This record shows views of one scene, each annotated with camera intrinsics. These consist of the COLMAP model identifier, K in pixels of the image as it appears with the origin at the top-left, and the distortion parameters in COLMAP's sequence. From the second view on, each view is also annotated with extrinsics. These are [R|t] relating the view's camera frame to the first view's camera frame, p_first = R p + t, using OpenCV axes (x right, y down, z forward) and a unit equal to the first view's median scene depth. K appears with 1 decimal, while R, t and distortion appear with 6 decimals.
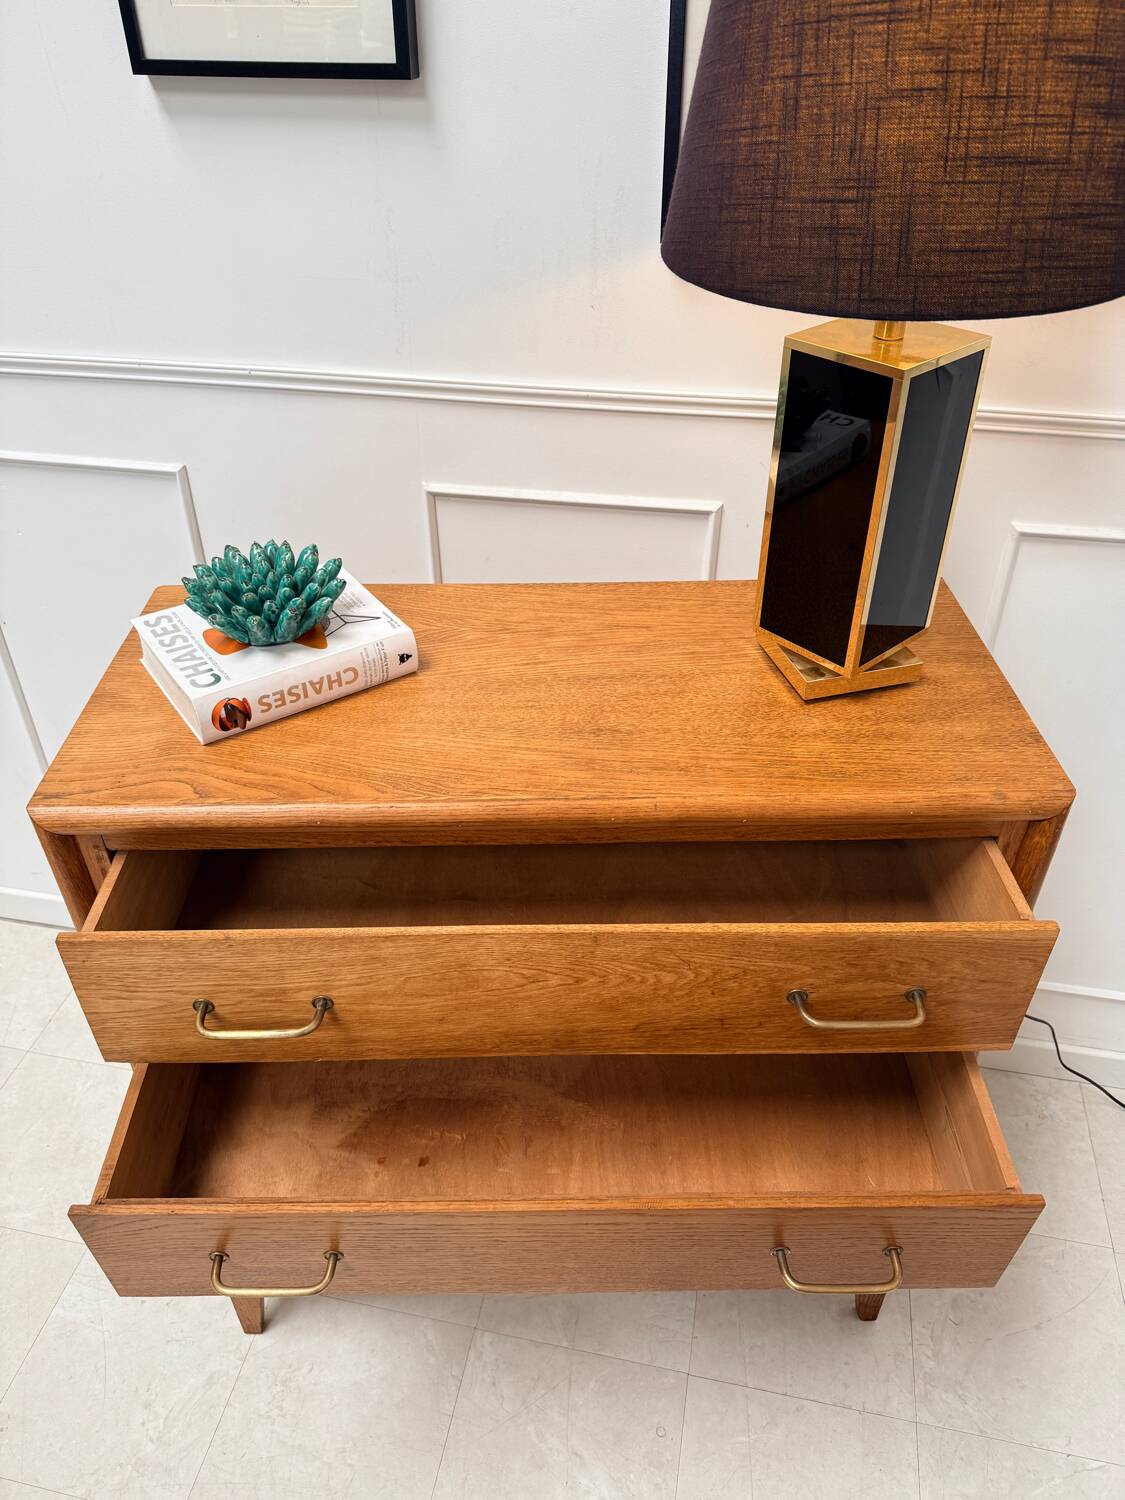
lens RADIAL K [[1063.8, 0, 561.0], [0, 1063.8, 744.5], [0, 0, 1]] dist [0.046710, -0.060490]
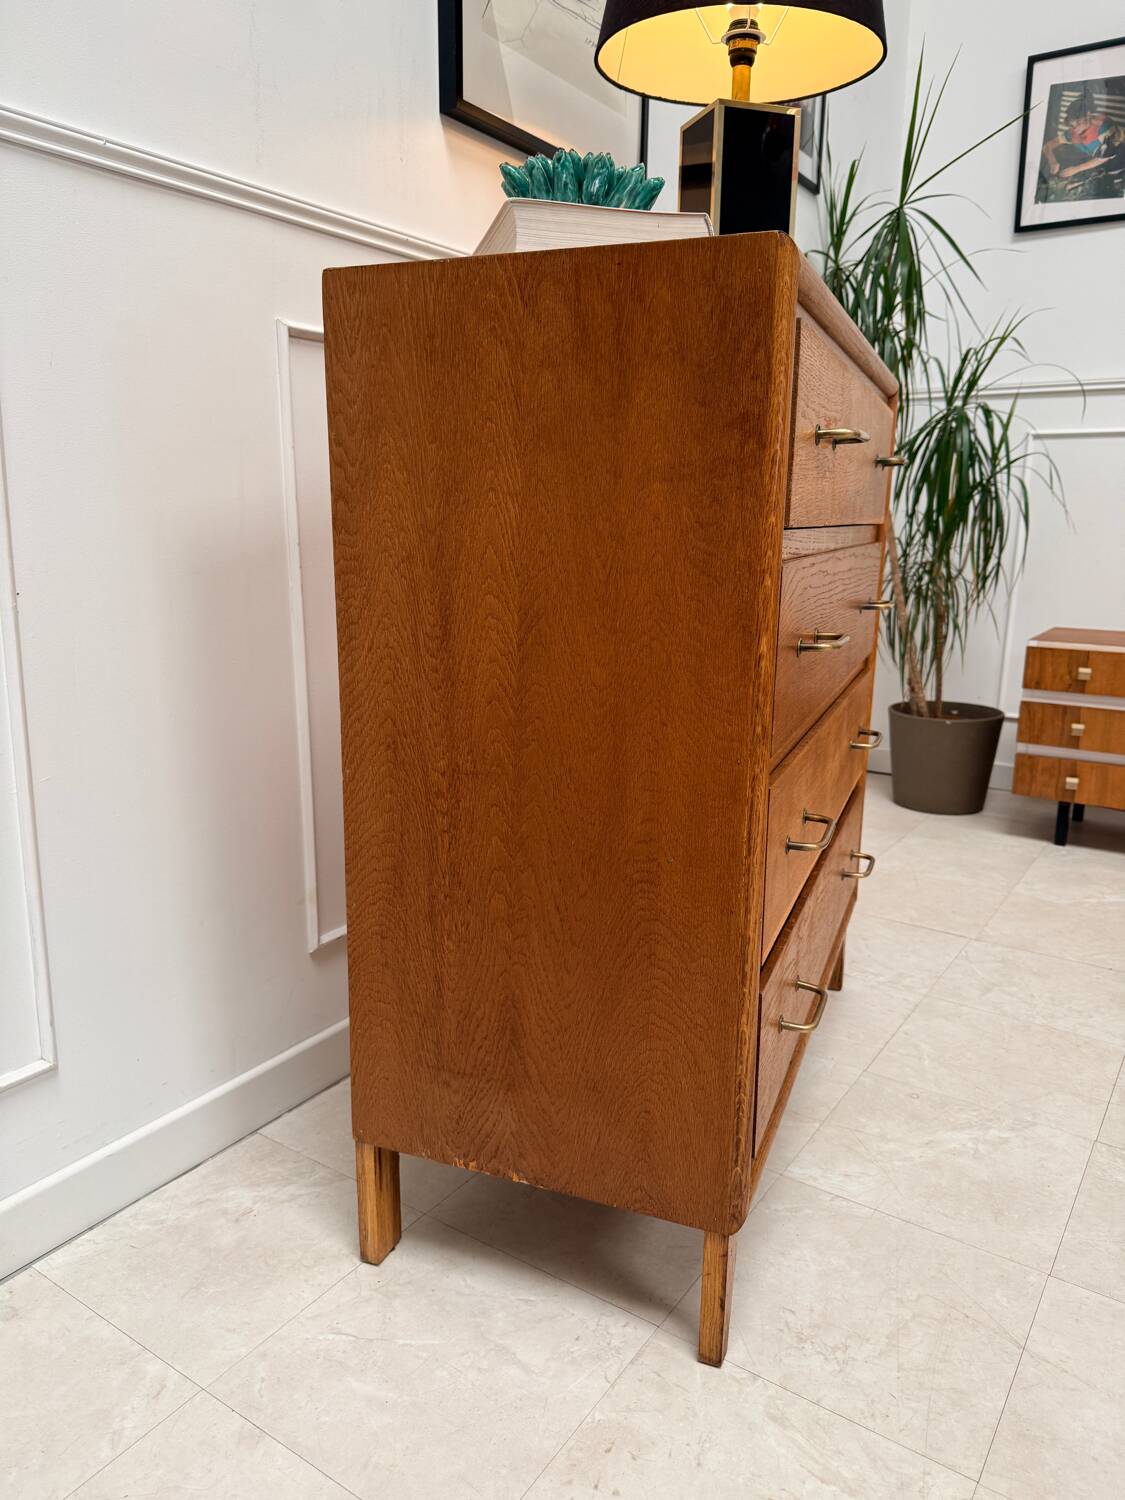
lens RADIAL K [[1063.8, 0, 563.7], [0, 1063.8, 754.7], [0, 0, 1]] dist [0.046710, -0.060490]
pose [[0.380064, -0.192882, 0.904626, -1.269773], [0.547677, 0.835069, -0.052047, 0.319392], [-0.745386, 0.515224, 0.423017, 0.885458]]
